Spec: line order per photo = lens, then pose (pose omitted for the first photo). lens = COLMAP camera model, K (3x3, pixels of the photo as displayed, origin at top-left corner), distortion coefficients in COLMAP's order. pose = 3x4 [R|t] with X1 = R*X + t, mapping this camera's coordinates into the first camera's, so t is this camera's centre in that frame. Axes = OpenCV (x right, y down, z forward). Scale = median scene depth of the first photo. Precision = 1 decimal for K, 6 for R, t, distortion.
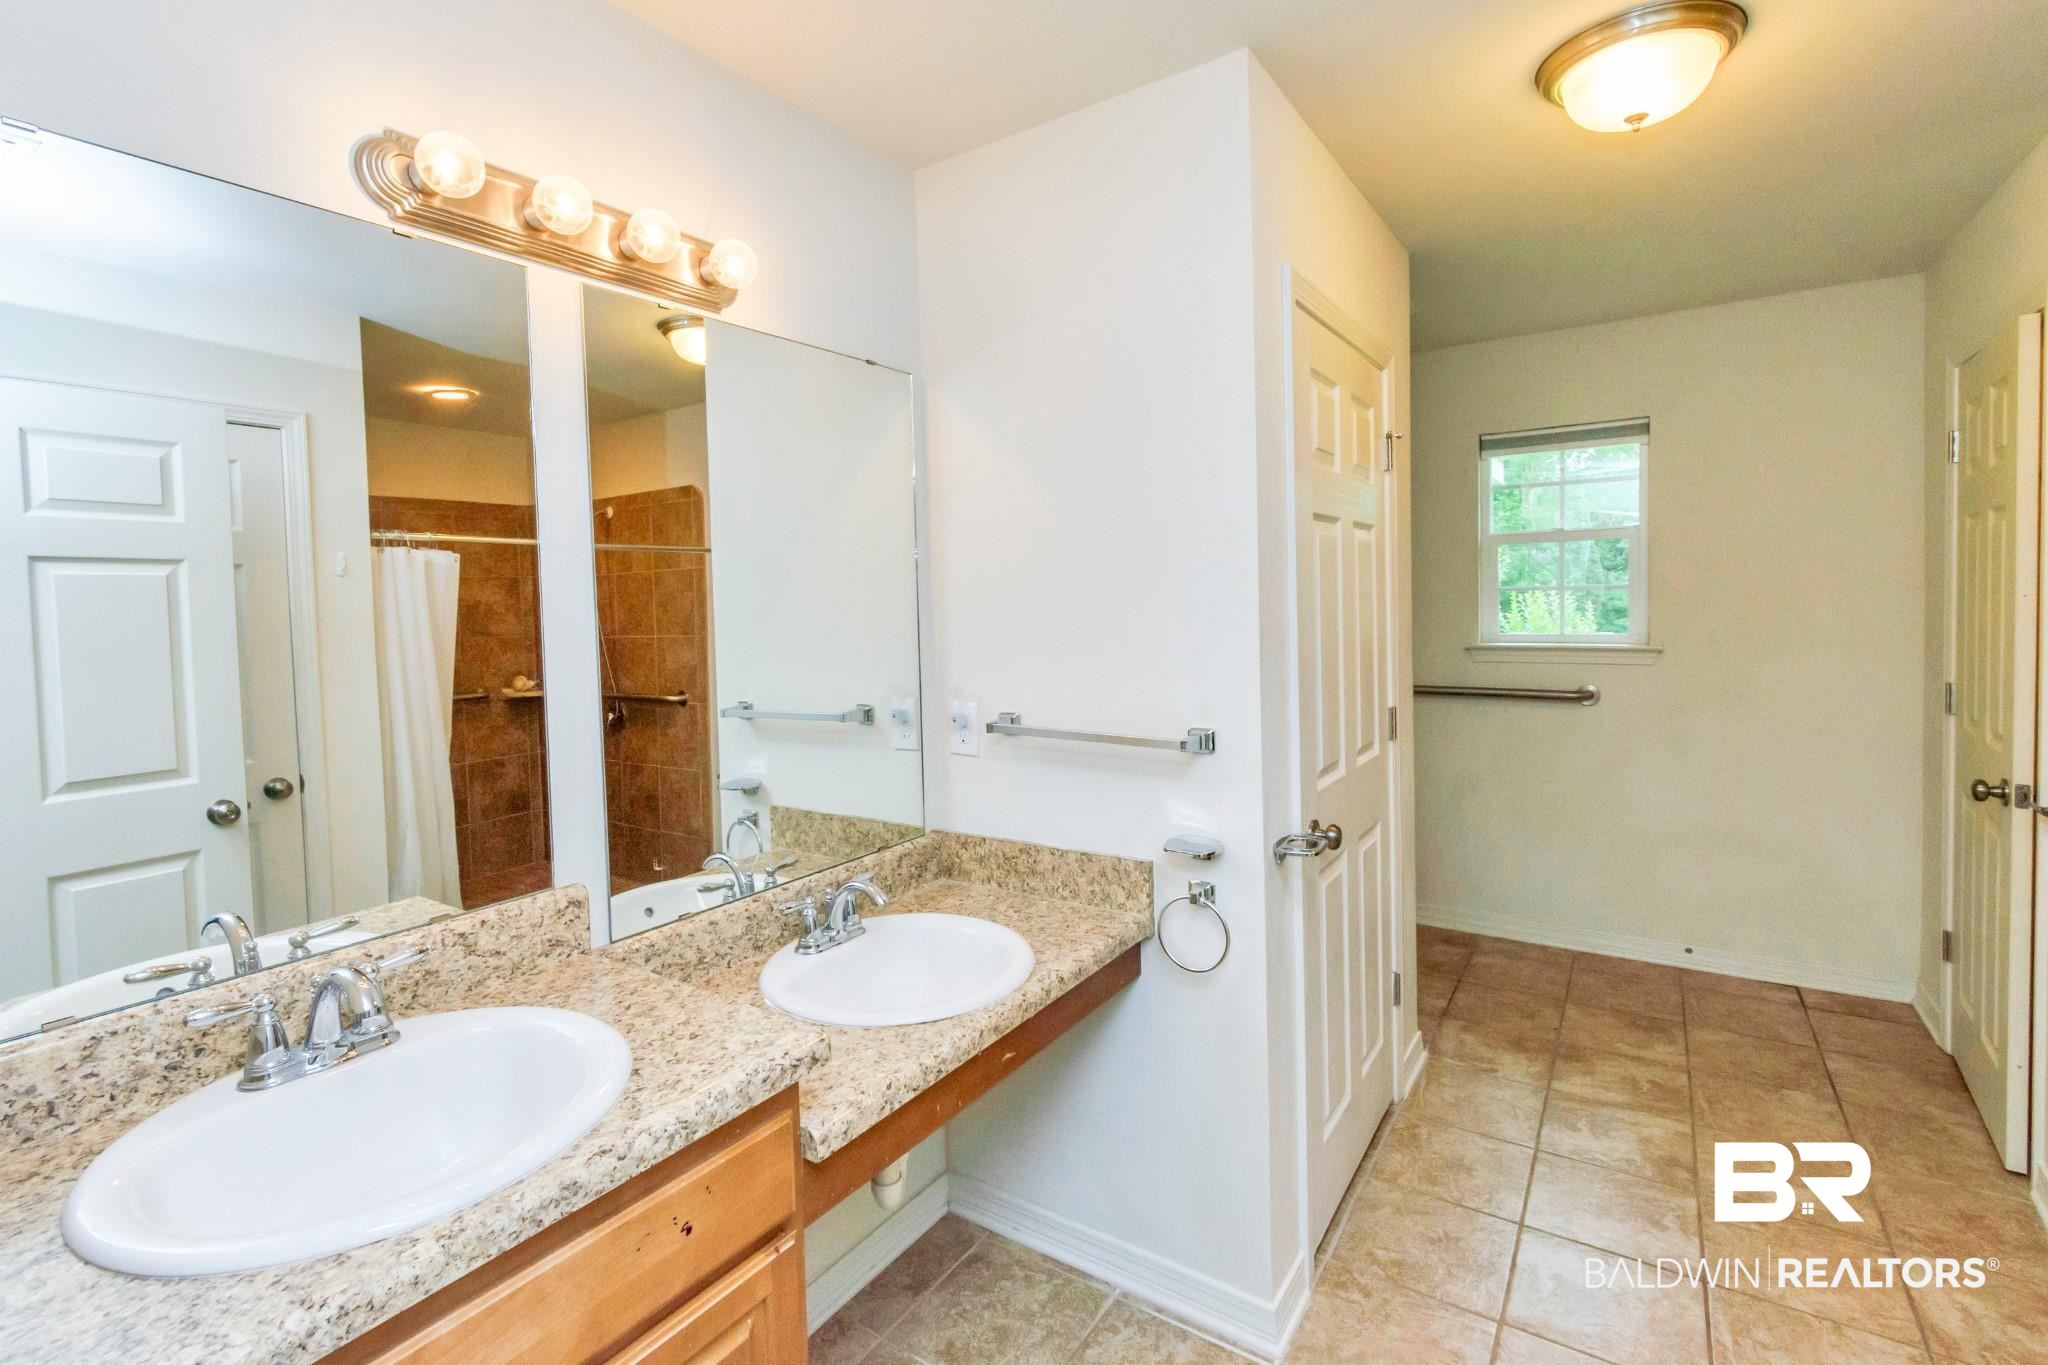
lens RADIAL K [[924.5, 0, 1030.1], [0, 924.5, 635.7], [0, 0, 1]] dist [0.003727, -0.000723]
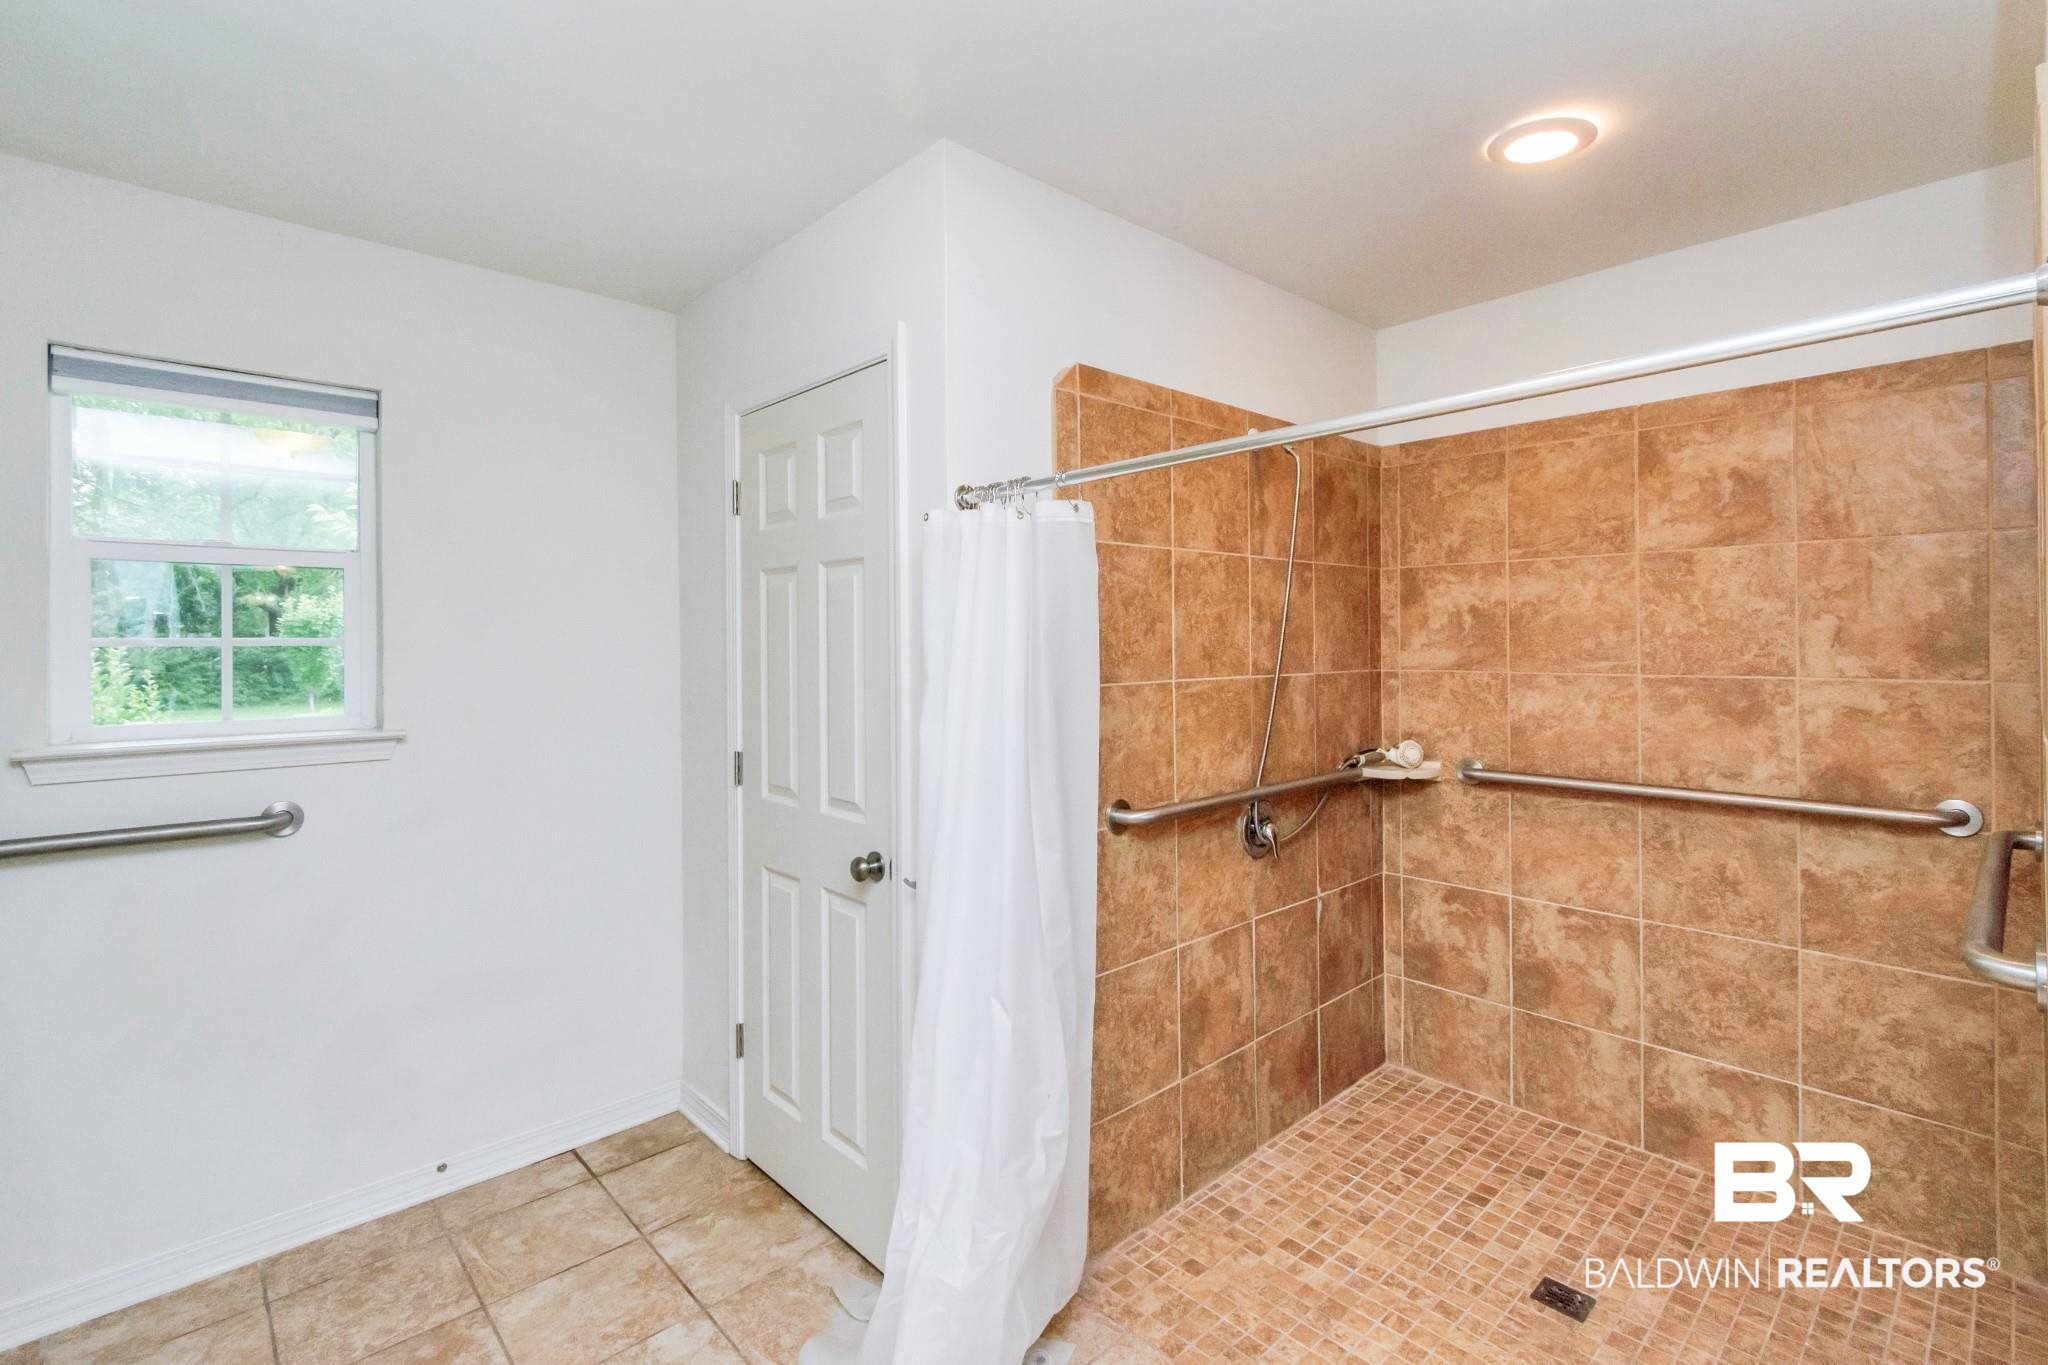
lens RADIAL K [[924.5, 0, 1030.1], [0, 924.5, 635.7], [0, 0, 1]] dist [0.003727, -0.000723]
pose [[0.221987, 0.027447, 0.974663, 0.135172], [0.035263, 0.998724, -0.036156, -0.019695], [-0.974412, 0.042395, 0.220736, 0.448061]]
